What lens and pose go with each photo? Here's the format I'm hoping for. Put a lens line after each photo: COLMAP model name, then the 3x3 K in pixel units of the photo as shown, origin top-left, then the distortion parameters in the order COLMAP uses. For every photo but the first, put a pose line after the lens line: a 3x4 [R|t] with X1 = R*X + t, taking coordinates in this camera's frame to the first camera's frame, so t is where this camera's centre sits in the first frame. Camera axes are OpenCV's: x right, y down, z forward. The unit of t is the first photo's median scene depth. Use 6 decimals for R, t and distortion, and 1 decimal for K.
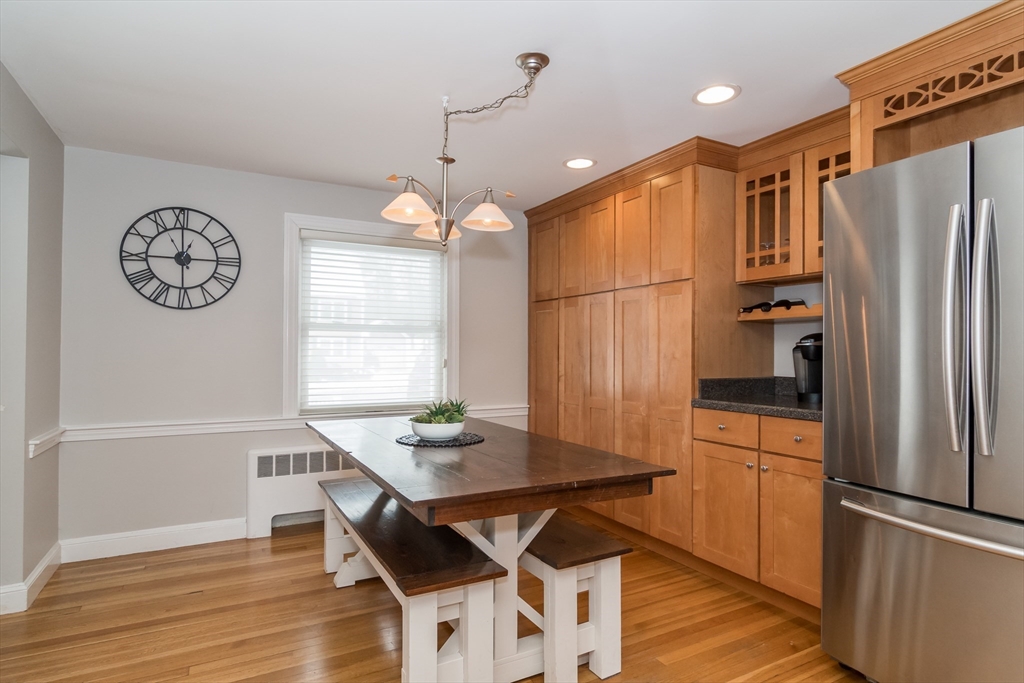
lens RADIAL K [[576.5, 0, 512.0], [0, 576.5, 341.5], [0, 0, 1]] dist [0.014298, 0.000125]
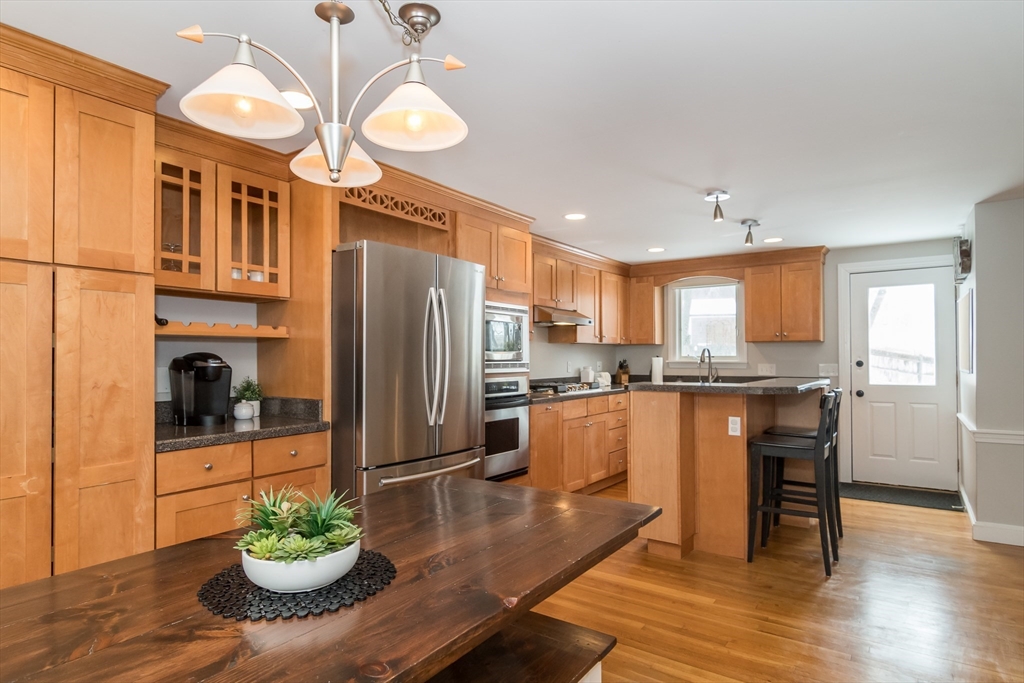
lens RADIAL K [[576.5, 0, 512.0], [0, 576.5, 341.5], [0, 0, 1]] dist [0.014298, 0.000125]
pose [[-0.426422, 0.021620, 0.904266, -0.556769], [0.000940, 0.999724, -0.023459, -0.009270], [-0.904524, -0.009154, -0.426325, 0.955872]]
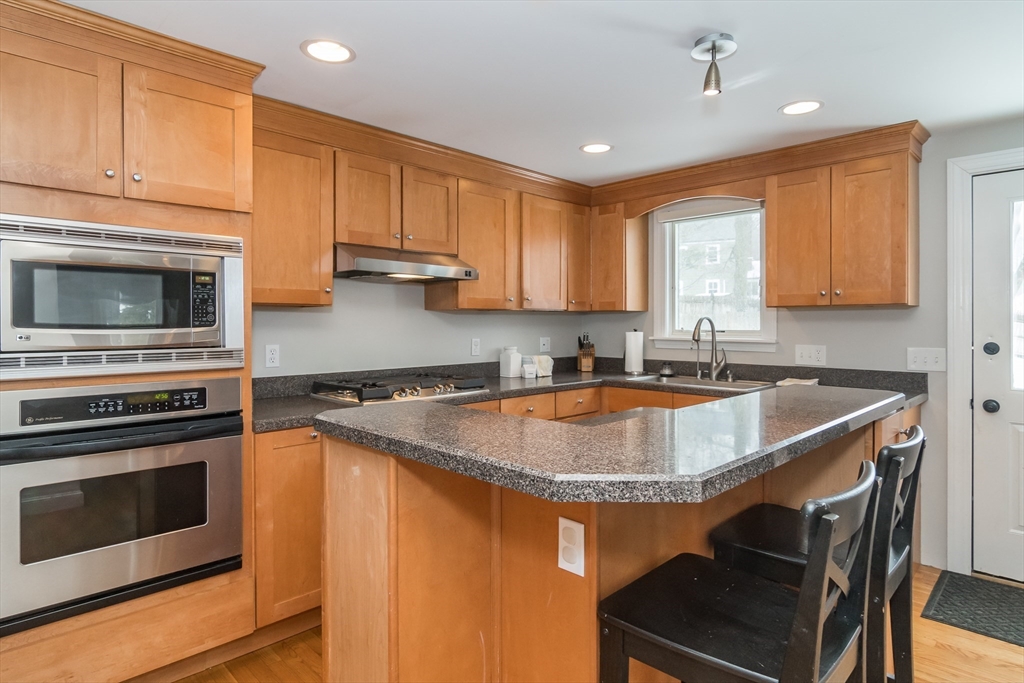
lens RADIAL K [[565.0, 0, 510.3], [0, 565.0, 319.2], [0, 0, 1]] dist [0.001011, 0.000835]
pose [[-0.263256, 0.002878, 0.964722, -0.500759], [-0.000755, 0.999995, -0.003189, -0.011038], [-0.964726, -0.001568, -0.263252, 0.869679]]
